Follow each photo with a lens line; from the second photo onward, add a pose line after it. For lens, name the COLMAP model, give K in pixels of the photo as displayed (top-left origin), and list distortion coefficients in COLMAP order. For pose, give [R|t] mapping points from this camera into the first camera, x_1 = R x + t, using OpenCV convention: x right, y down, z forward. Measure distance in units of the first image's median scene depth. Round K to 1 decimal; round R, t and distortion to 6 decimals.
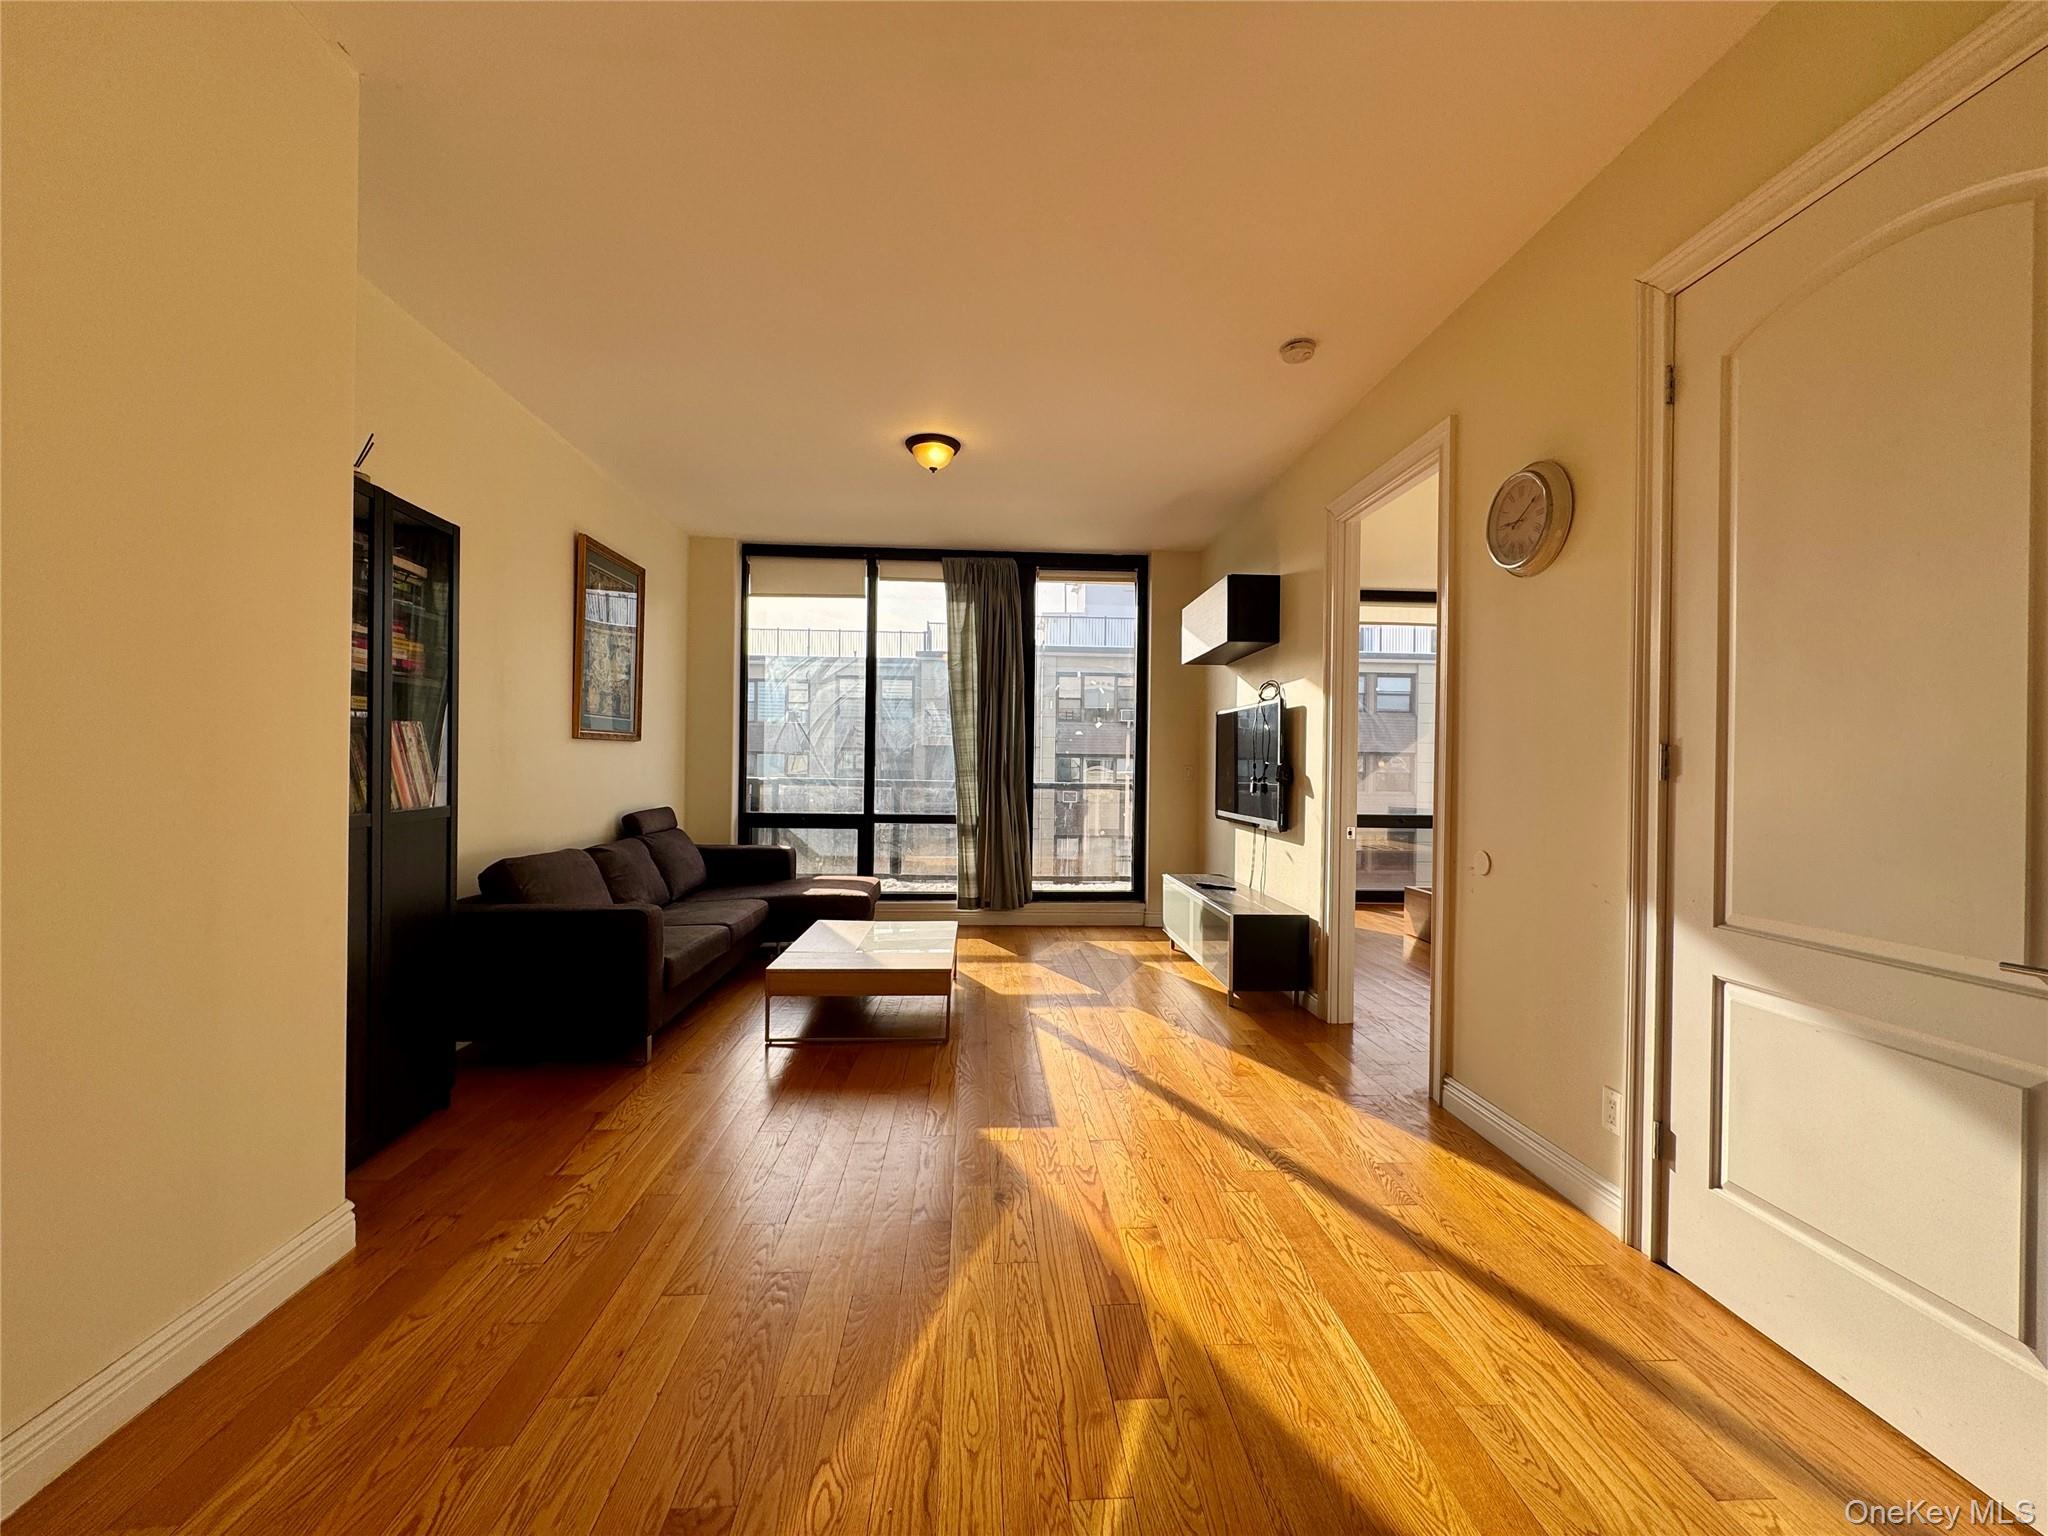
lens RADIAL K [[822.3, 0, 1021.3], [0, 822.3, 762.9], [0, 0, 1]] dist [-0.000514, -0.000027]
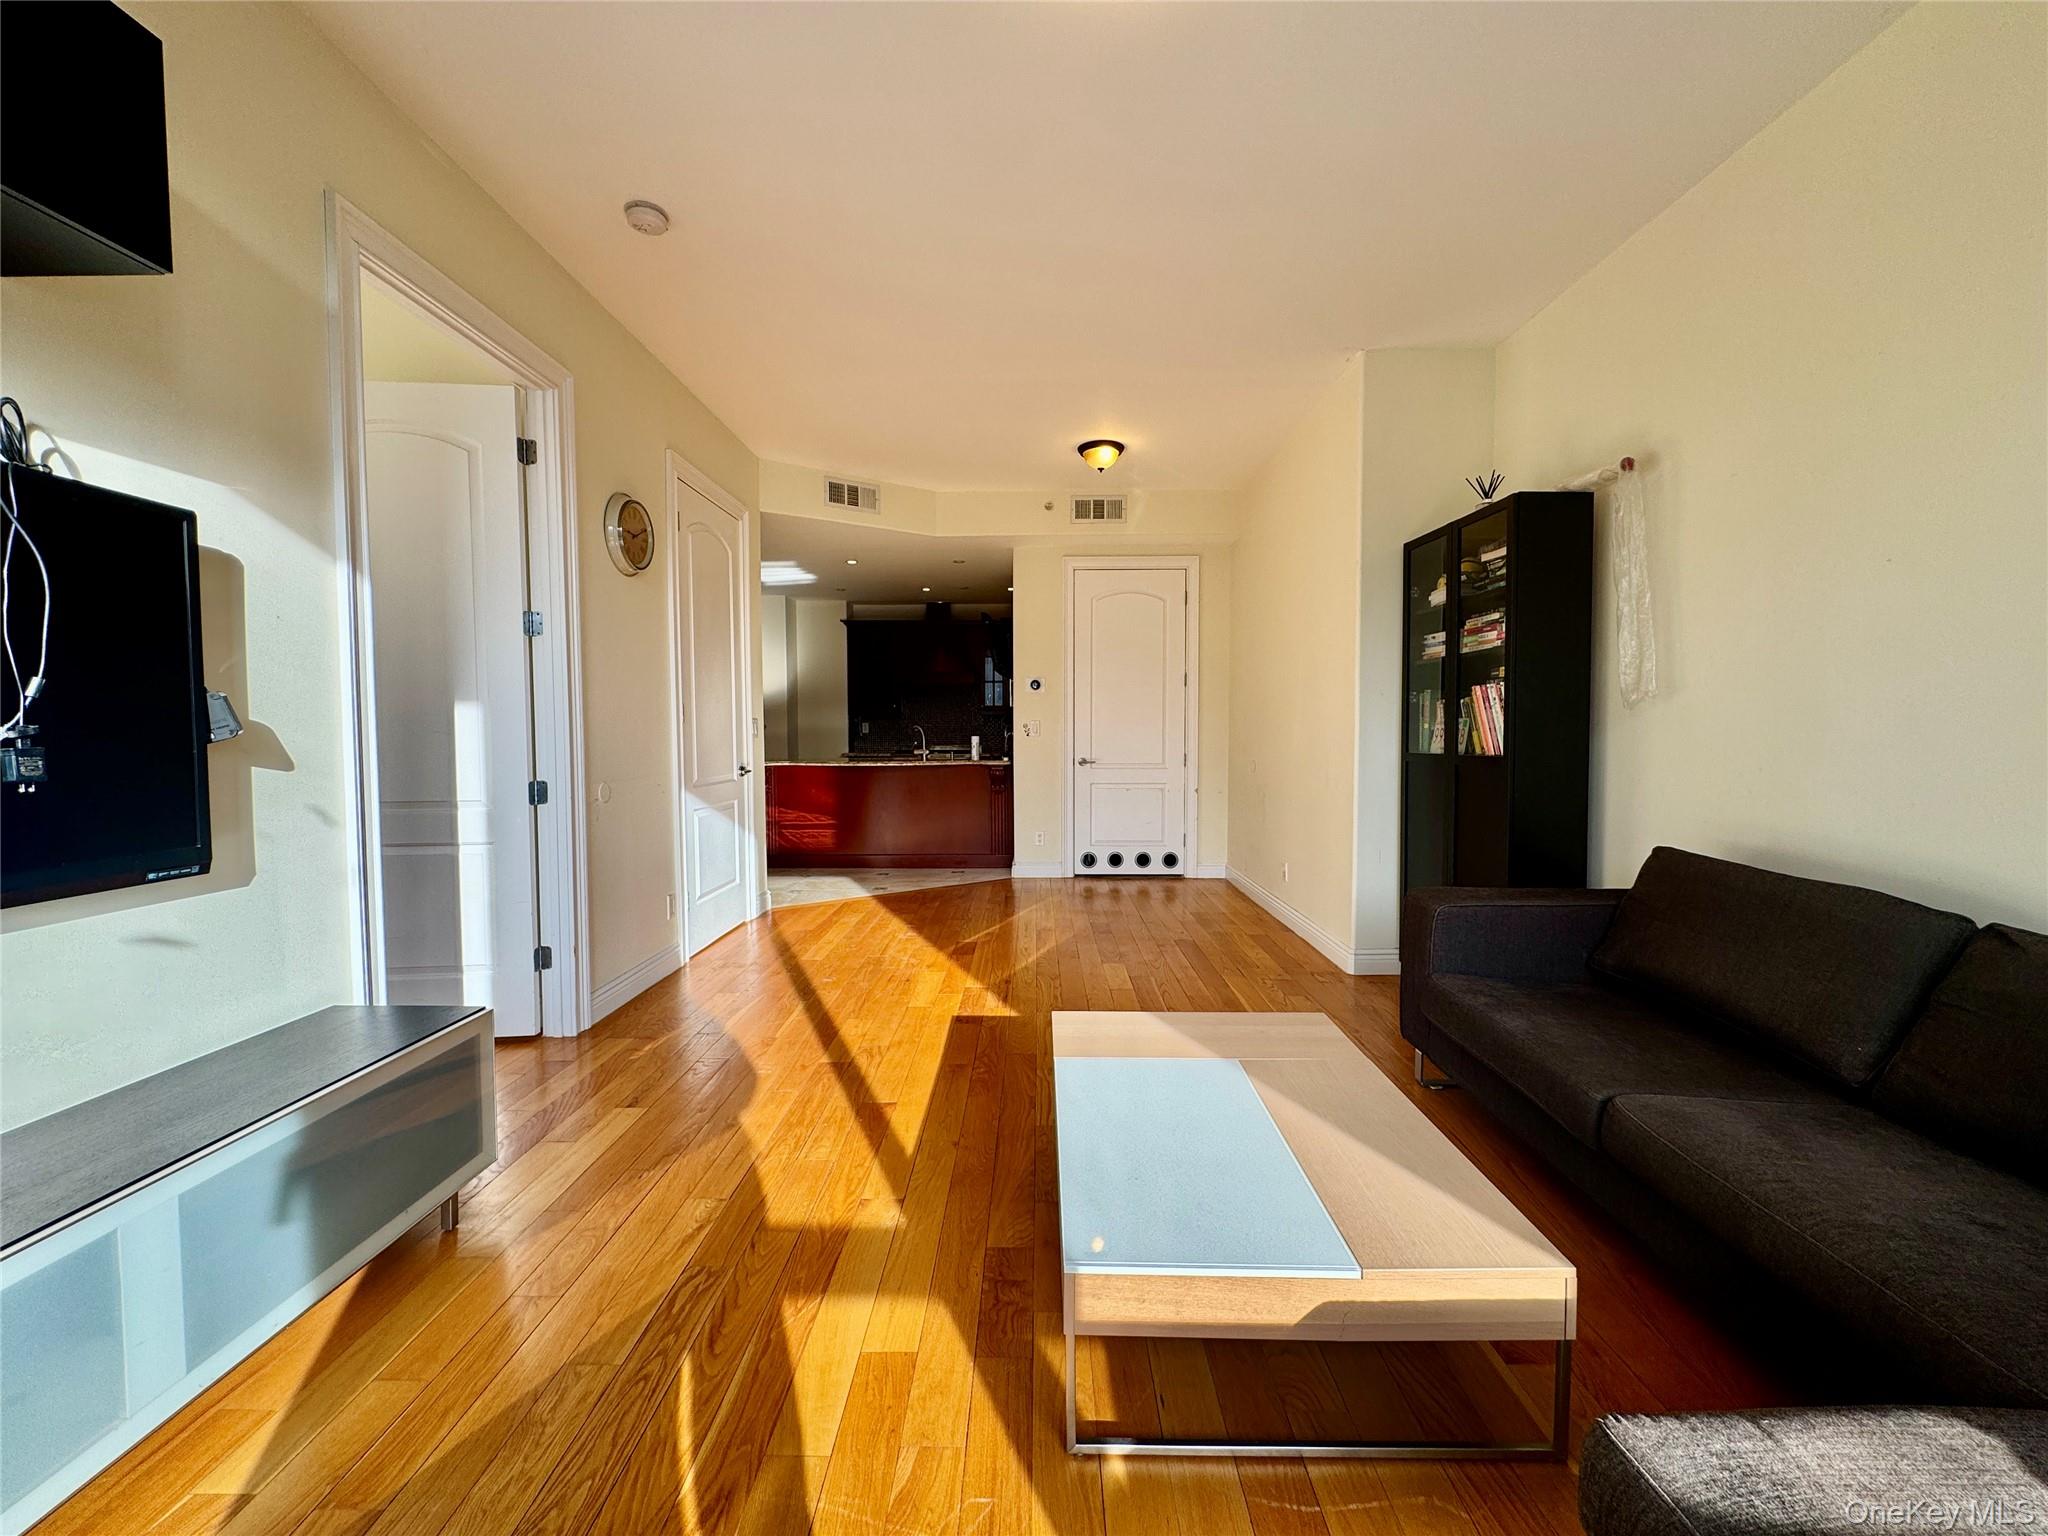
lens RADIAL K [[822.3, 0, 1025.0], [0, 822.3, 761.0], [0, 0, 1]] dist [-0.000514, -0.000027]
pose [[-0.996725, -0.012320, 0.079923, -0.160498], [-0.008305, 0.998696, 0.050371, 0.008287], [-0.080439, 0.049543, -0.995528, 2.276203]]
